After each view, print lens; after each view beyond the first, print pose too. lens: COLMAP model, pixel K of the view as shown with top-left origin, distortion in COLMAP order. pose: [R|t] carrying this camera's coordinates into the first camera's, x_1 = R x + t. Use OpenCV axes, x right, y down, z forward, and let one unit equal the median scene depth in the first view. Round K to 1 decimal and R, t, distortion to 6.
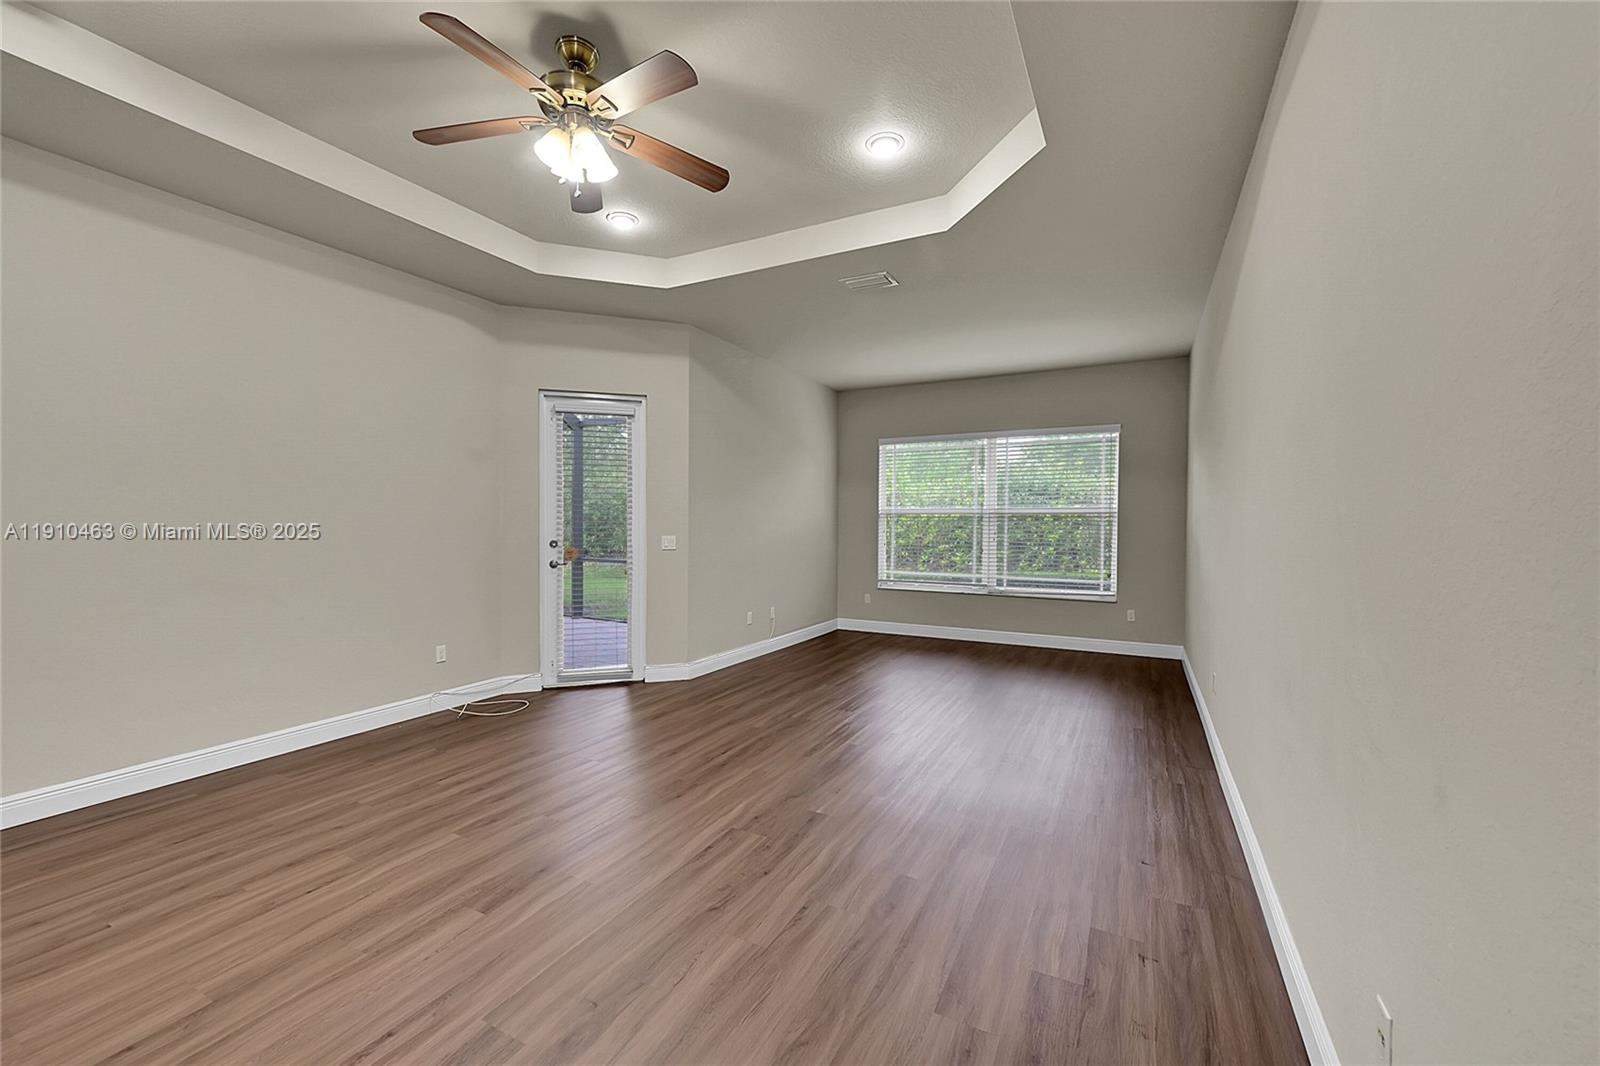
lens RADIAL K [[634.6, 0, 800.0], [0, 634.6, 533.0], [0, 0, 1]] dist [0.015578, 0.000155]
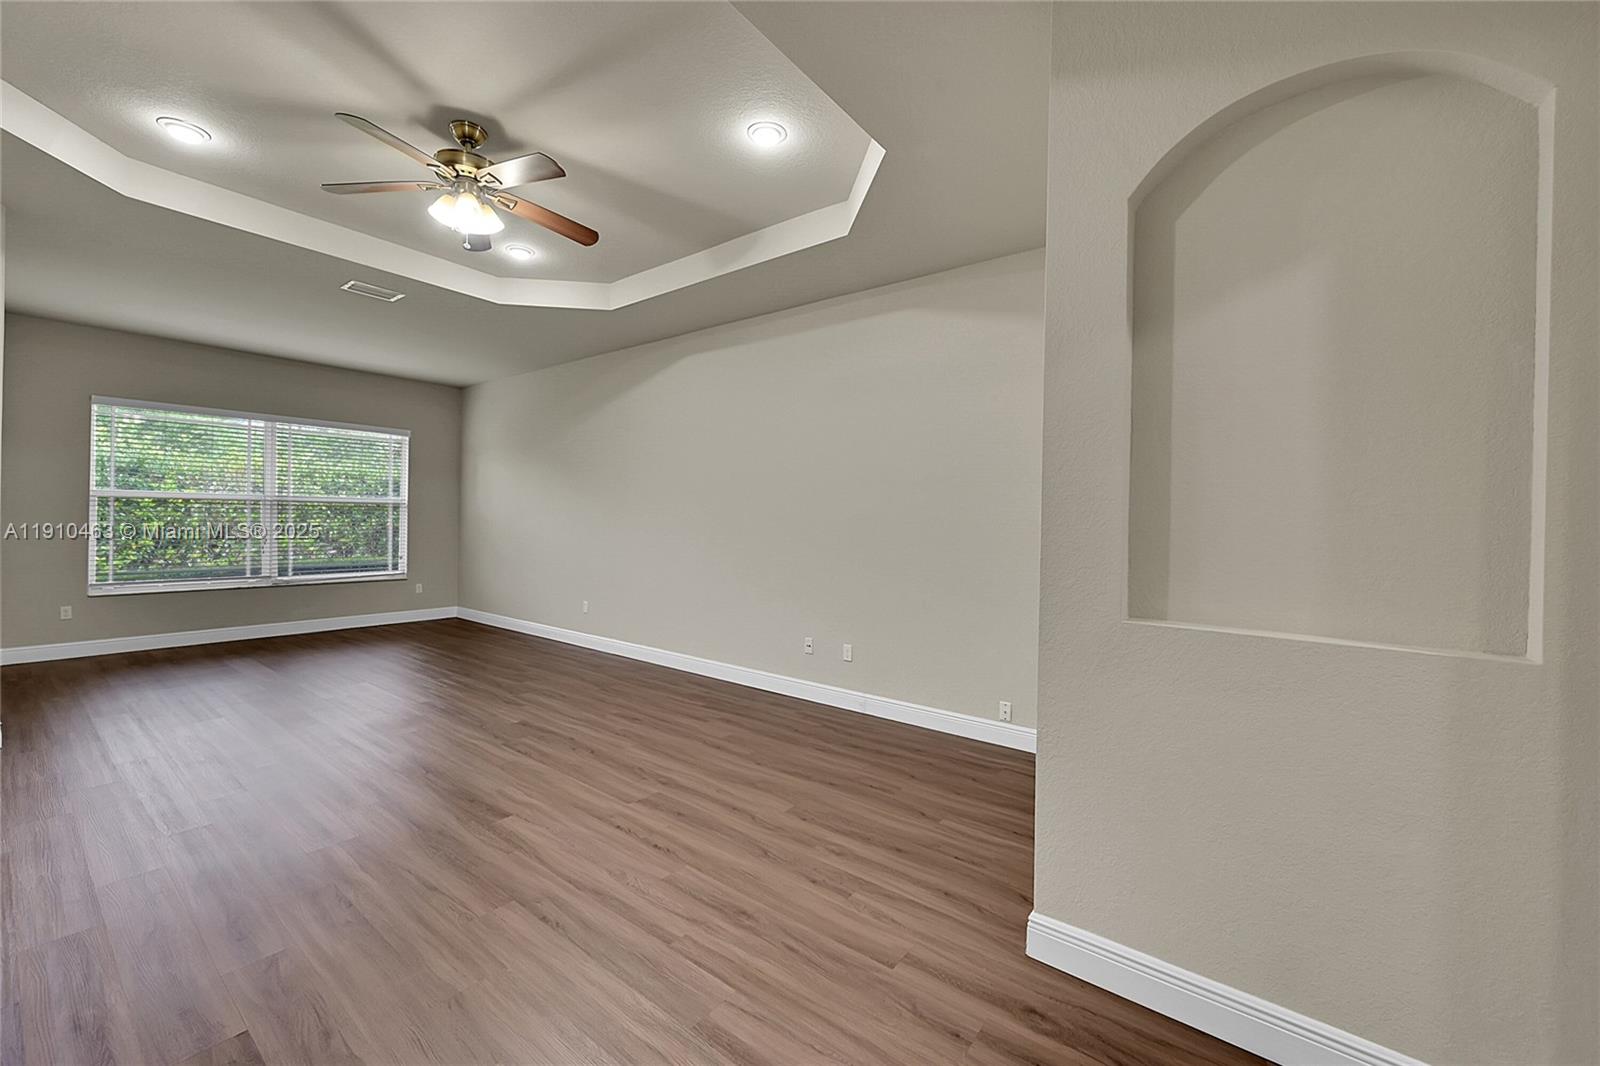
lens RADIAL K [[645.2, 0, 806.0], [0, 645.2, 528.6], [0, 0, 1]] dist [0.000757, -0.000256]
pose [[0.152225, -0.012438, 0.988268, -0.592267], [0.001084, 0.999922, 0.012418, 0.000219], [-0.988345, -0.000819, 0.152226, 0.075705]]
